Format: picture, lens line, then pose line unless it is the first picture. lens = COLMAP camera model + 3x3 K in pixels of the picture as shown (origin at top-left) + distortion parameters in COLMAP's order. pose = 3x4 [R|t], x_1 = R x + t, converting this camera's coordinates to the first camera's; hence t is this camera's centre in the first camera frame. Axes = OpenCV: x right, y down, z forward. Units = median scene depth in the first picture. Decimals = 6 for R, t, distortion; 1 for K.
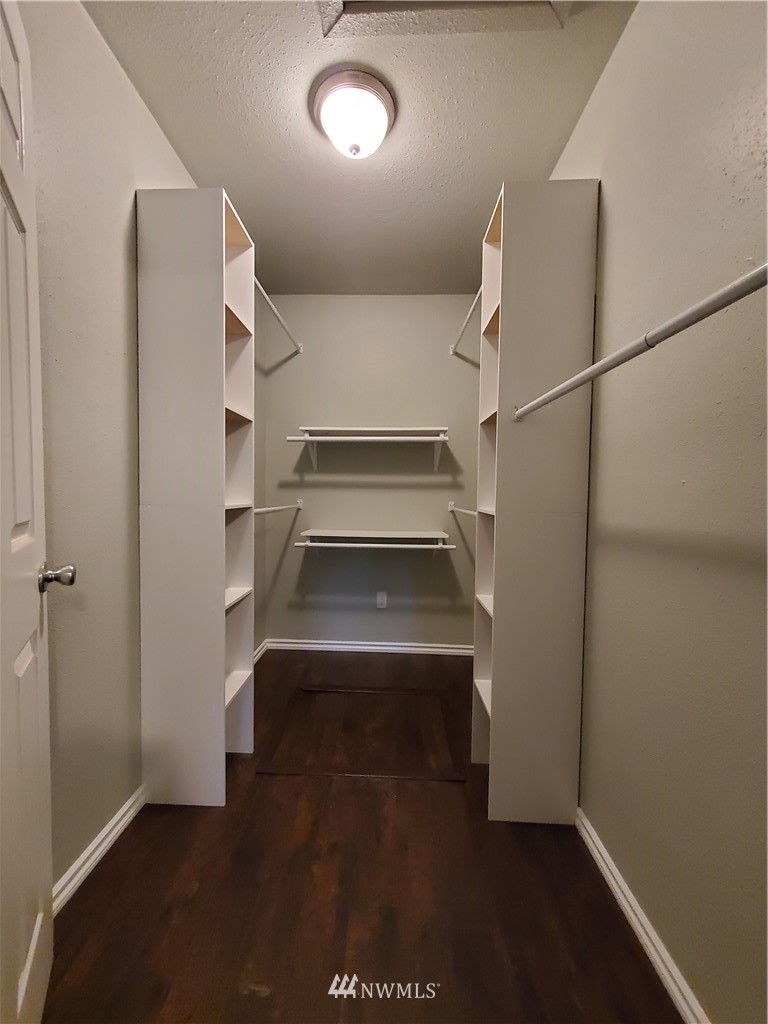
lens RADIAL K [[403.1, 0, 380.9], [0, 403.1, 509.3], [0, 0, 1]] dist [0.000280, -0.000330]
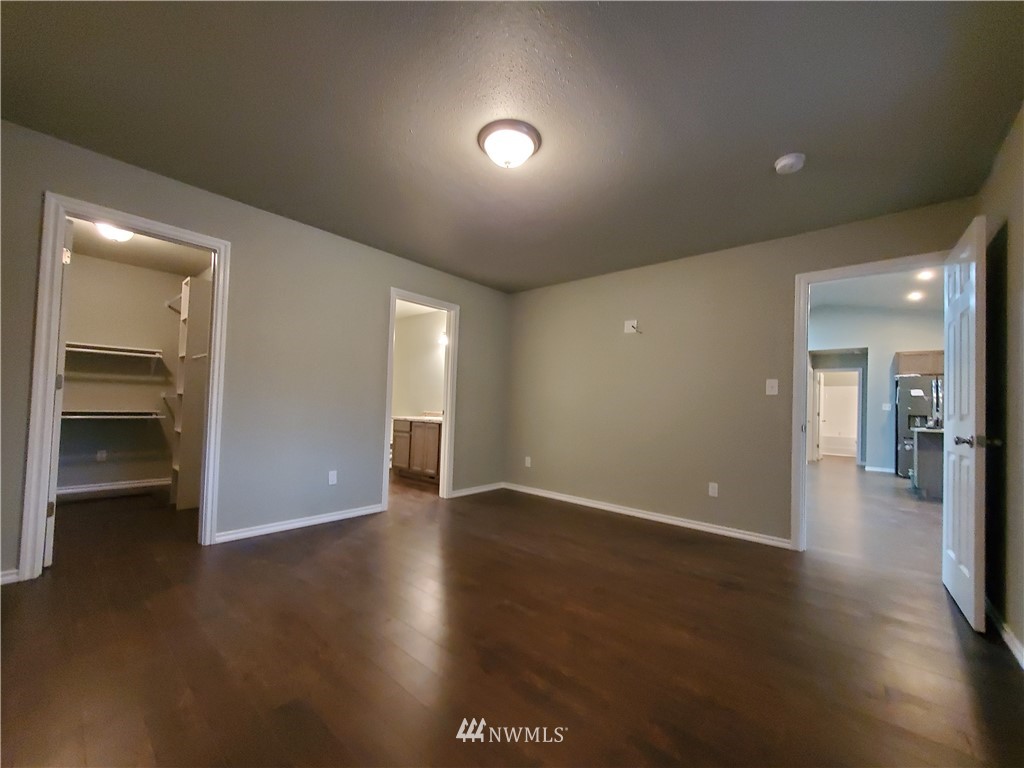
lens RADIAL K [[403.1, 0, 510.9], [0, 403.1, 389.5], [0, 0, 1]] dist [0.000280, -0.000330]
pose [[0.640598, 0.034605, 0.767096, -0.202619], [0.012642, 0.998373, -0.055596, 0.087862], [-0.767772, 0.045312, 0.639119, -1.290339]]
